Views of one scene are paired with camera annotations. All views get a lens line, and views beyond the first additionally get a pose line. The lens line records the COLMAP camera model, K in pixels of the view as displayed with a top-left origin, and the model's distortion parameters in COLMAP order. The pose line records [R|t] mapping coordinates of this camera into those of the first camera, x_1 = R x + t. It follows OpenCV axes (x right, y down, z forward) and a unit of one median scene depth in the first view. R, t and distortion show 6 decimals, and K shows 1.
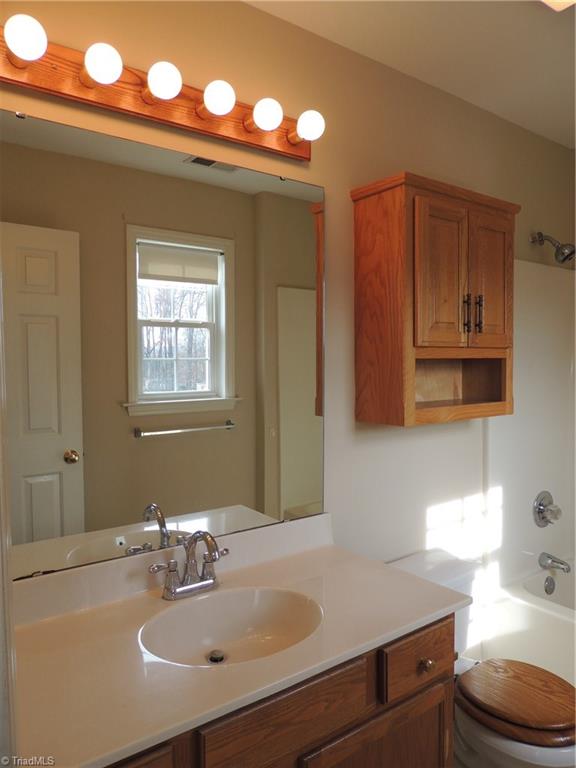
lens RADIAL K [[544.1, 0, 289.7], [0, 544.1, 383.1], [0, 0, 1]] dist [-0.026476, 0.002645]
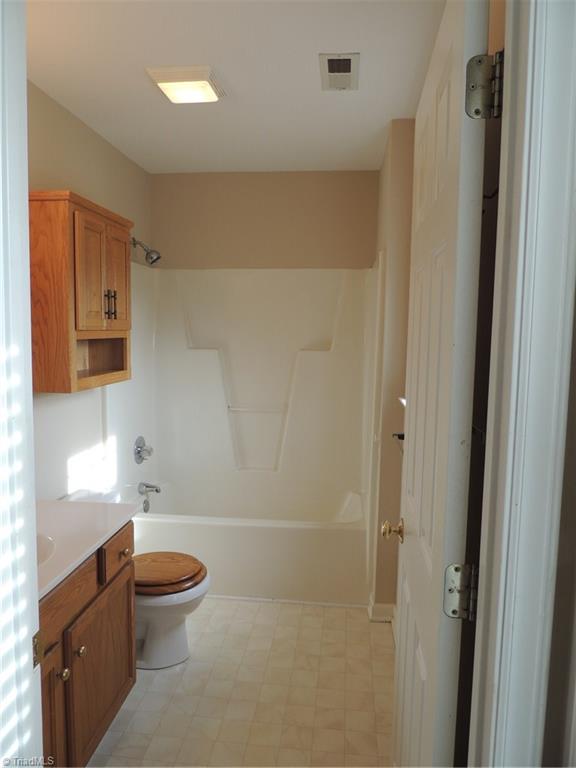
lens RADIAL K [[544.1, 0, 287.3], [0, 544.1, 382.9], [0, 0, 1]] dist [-0.026476, 0.002645]
pose [[0.672741, -0.054336, 0.737881, -0.358429], [0.006707, 0.997707, 0.067355, -0.024676], [-0.739848, -0.040364, 0.671562, -0.210726]]
